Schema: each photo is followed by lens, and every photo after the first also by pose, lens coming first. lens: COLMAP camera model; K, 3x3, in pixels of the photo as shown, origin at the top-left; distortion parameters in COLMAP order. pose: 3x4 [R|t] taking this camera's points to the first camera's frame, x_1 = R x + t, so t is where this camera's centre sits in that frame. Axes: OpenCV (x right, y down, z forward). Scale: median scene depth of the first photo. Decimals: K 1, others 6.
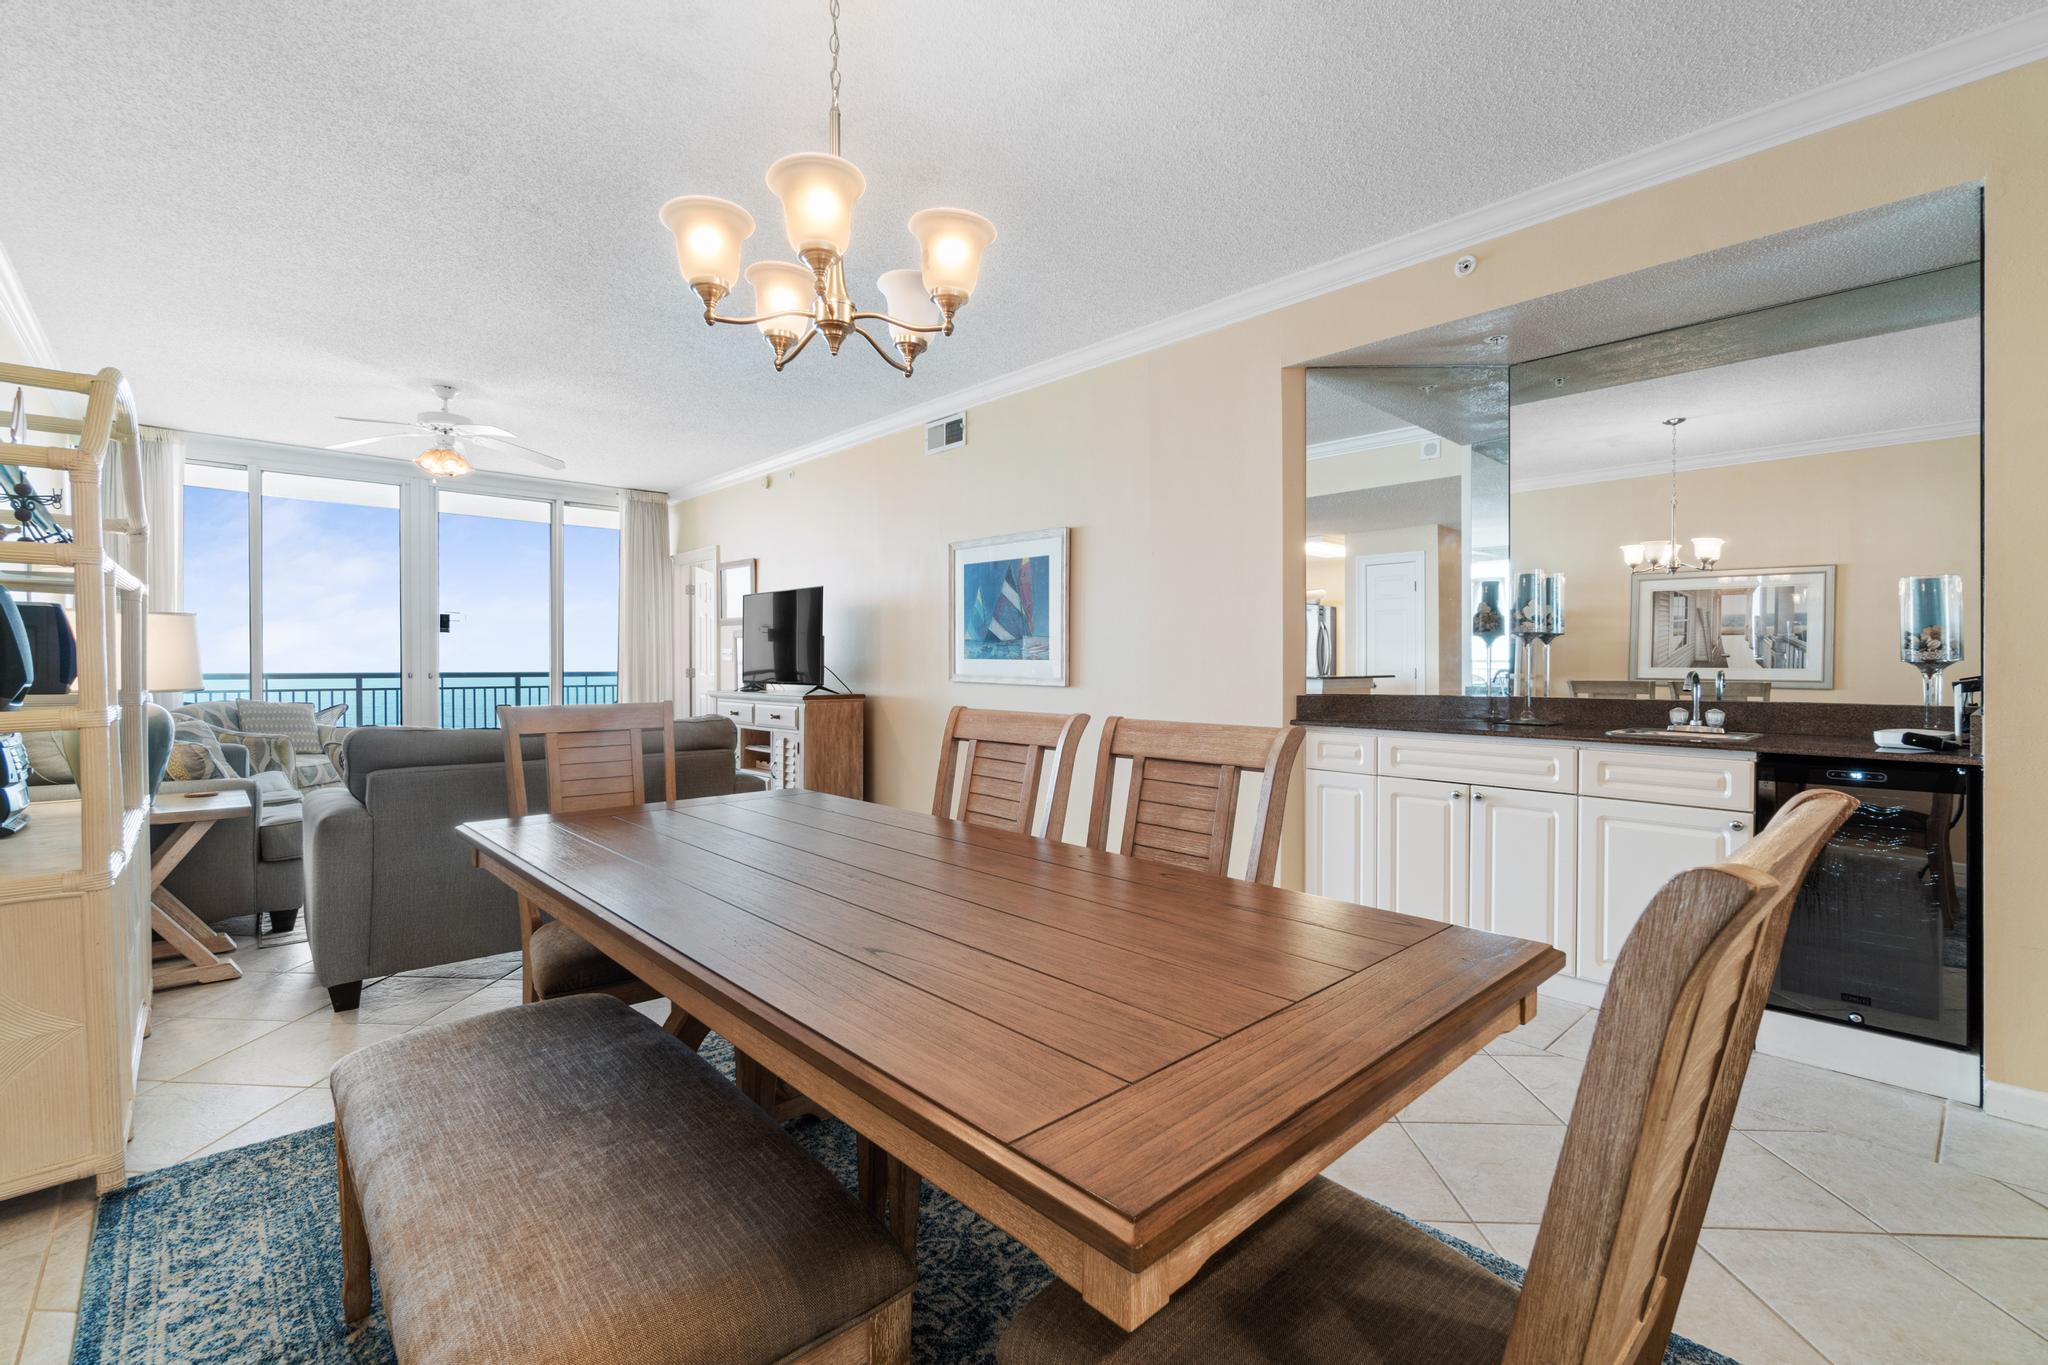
lens RADIAL K [[899.4, 0, 1014.8], [0, 899.4, 674.9], [0, 0, 1]] dist [-0.000883, 0.000025]
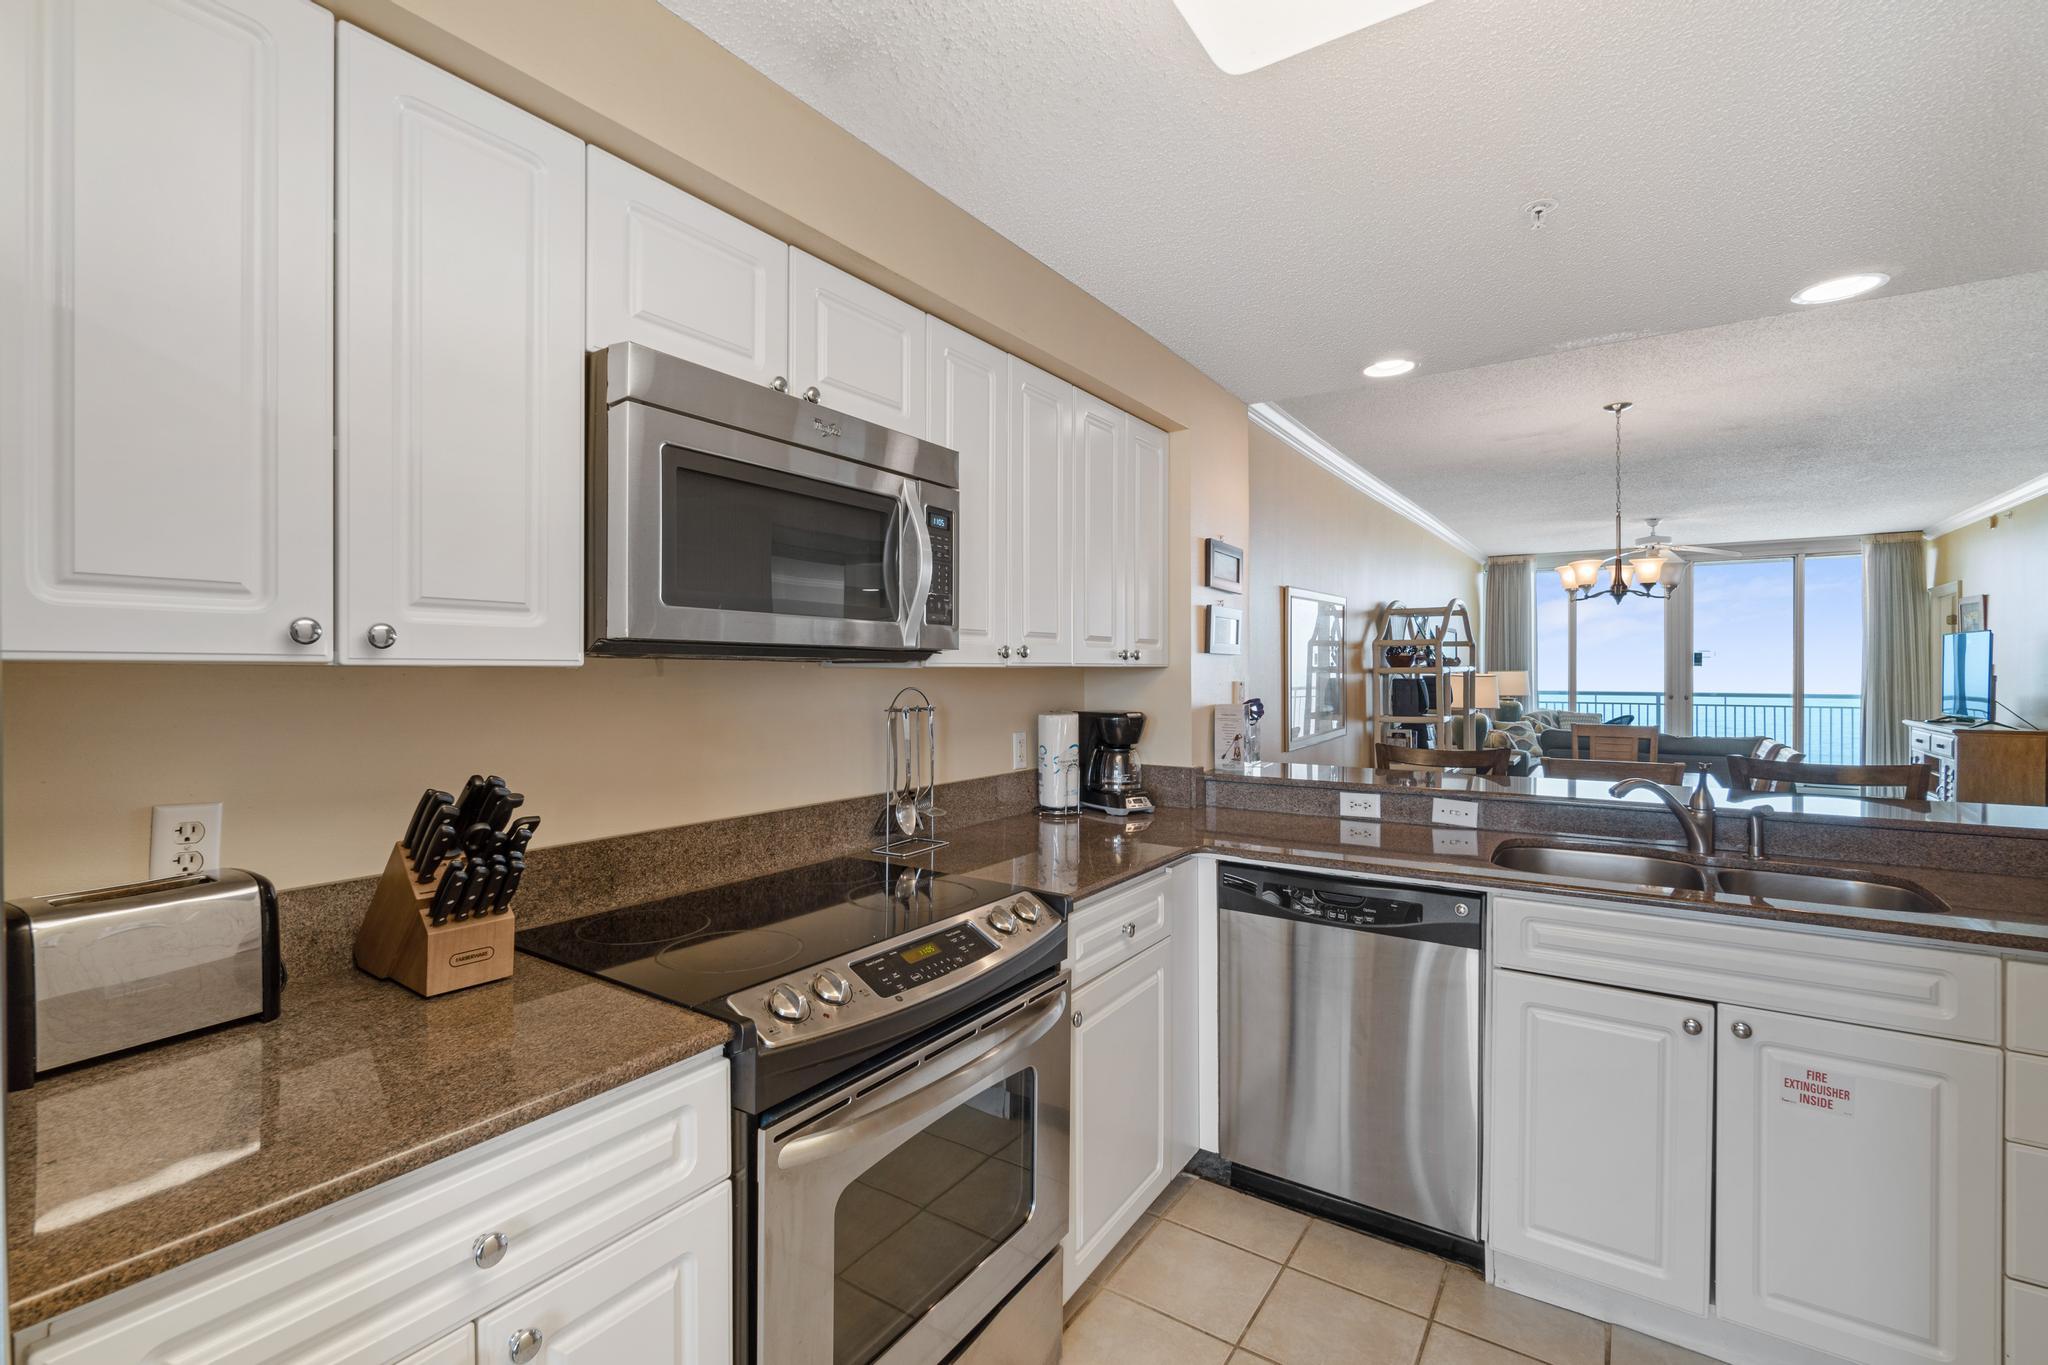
lens RADIAL K [[908.9, 0, 1019.5], [0, 908.9, 674.9], [0, 0, 1]] dist [0.001337, 0.000791]
pose [[0.235570, 0.007270, -0.971830, 0.496766], [-0.011888, 0.999919, 0.004598, -0.030056], [0.971785, 0.010470, 0.235637, -0.345328]]
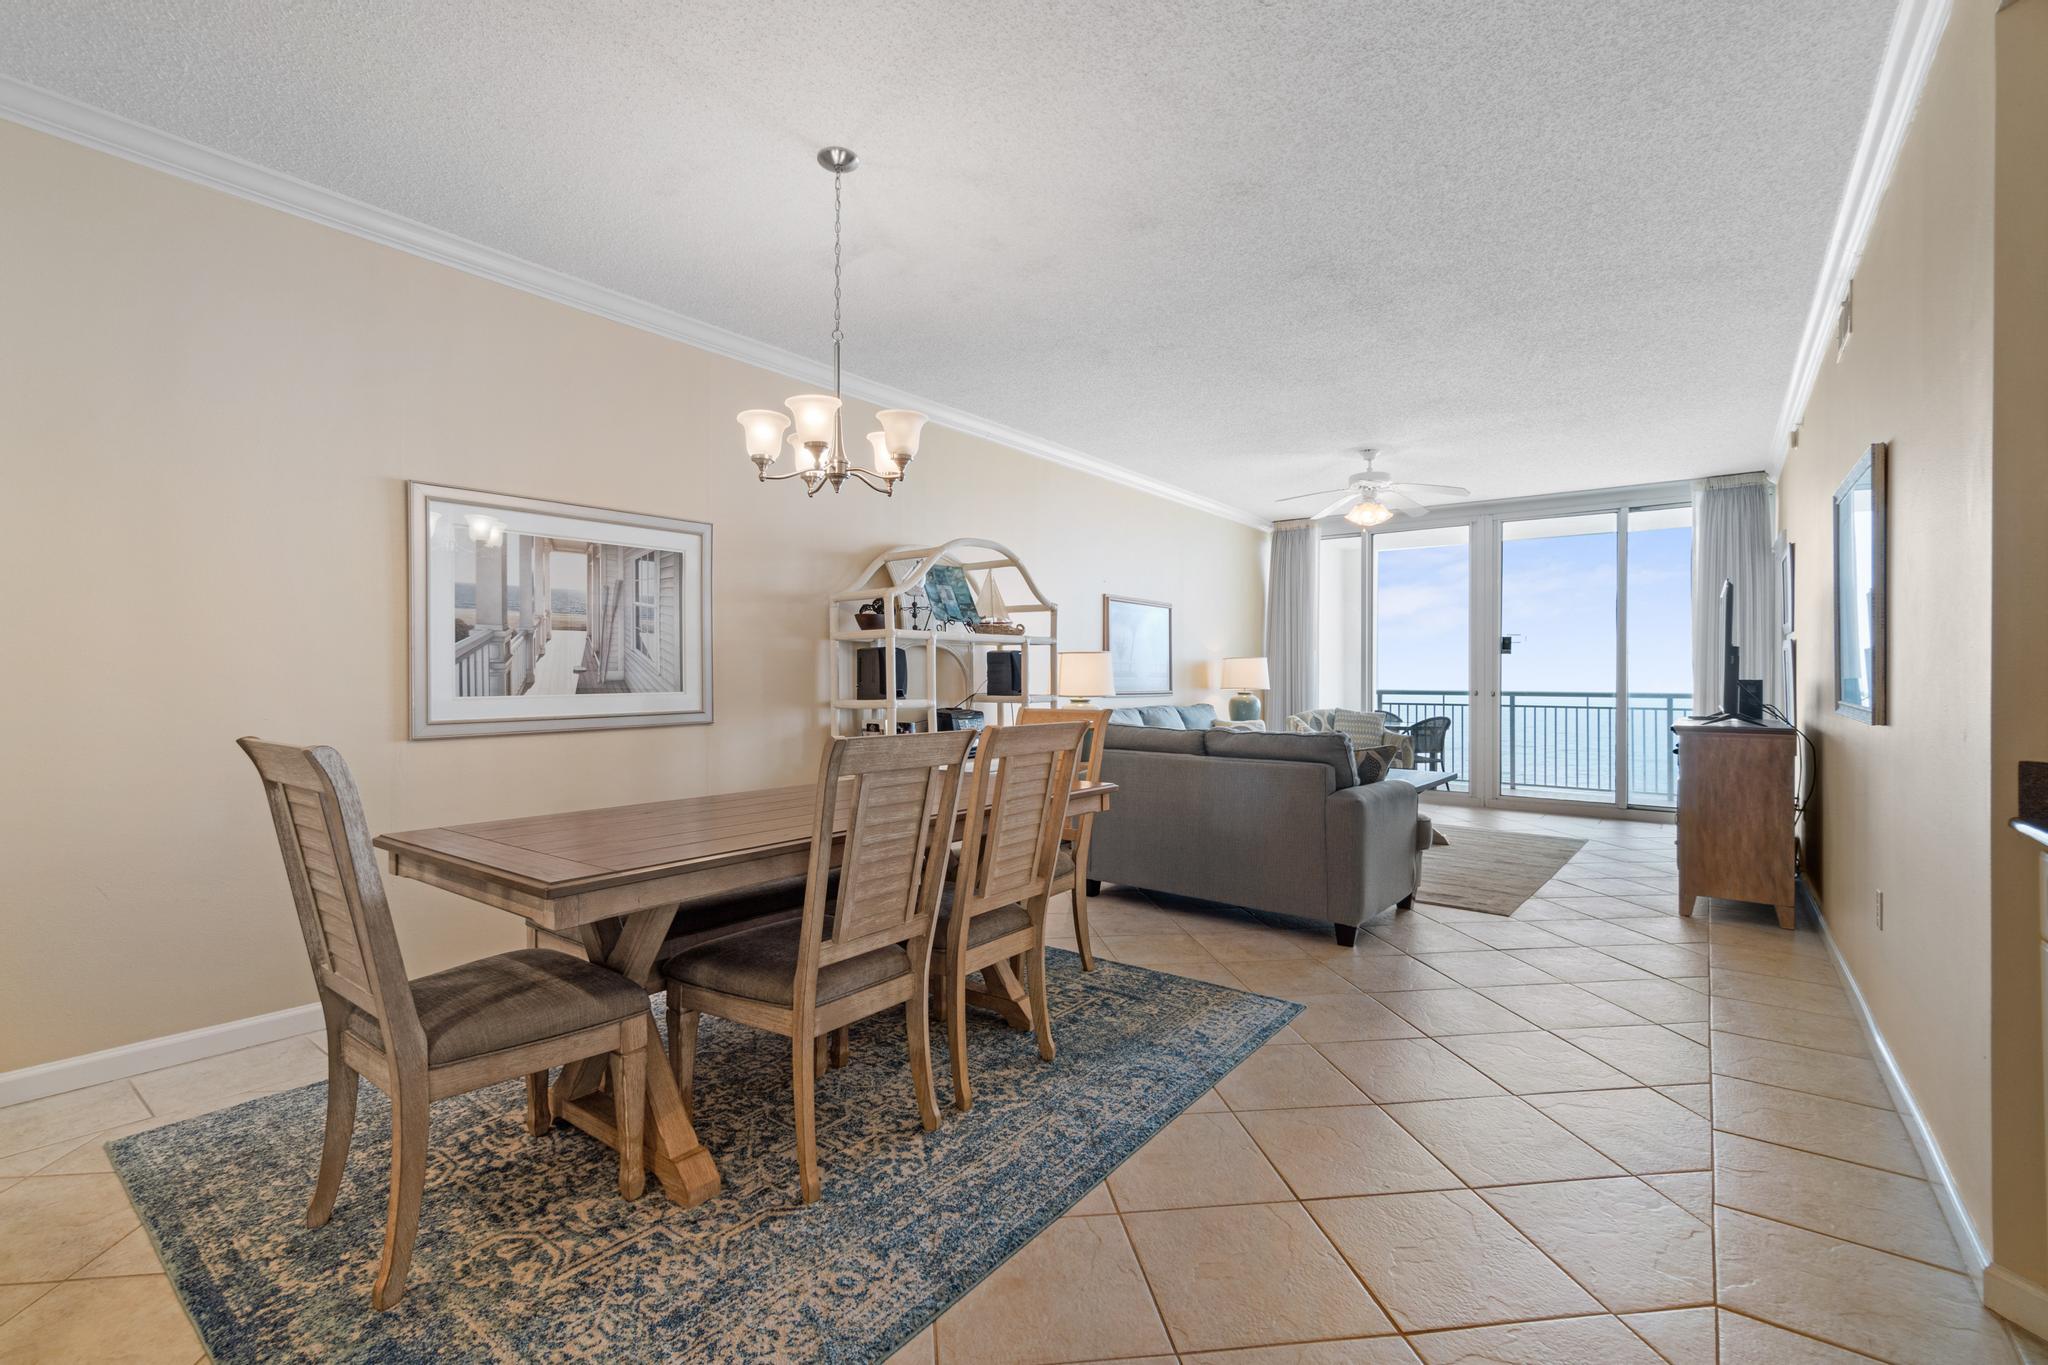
lens RADIAL K [[917.6, 0, 1015.6], [0, 917.6, 685.3], [0, 0, 1]] dist [0.001575, -0.000357]
pose [[0.184293, 0.005919, -0.982854, 0.359162], [-0.016573, 0.999858, 0.002914, -0.003562], [0.982732, 0.015752, 0.184365, 0.242402]]
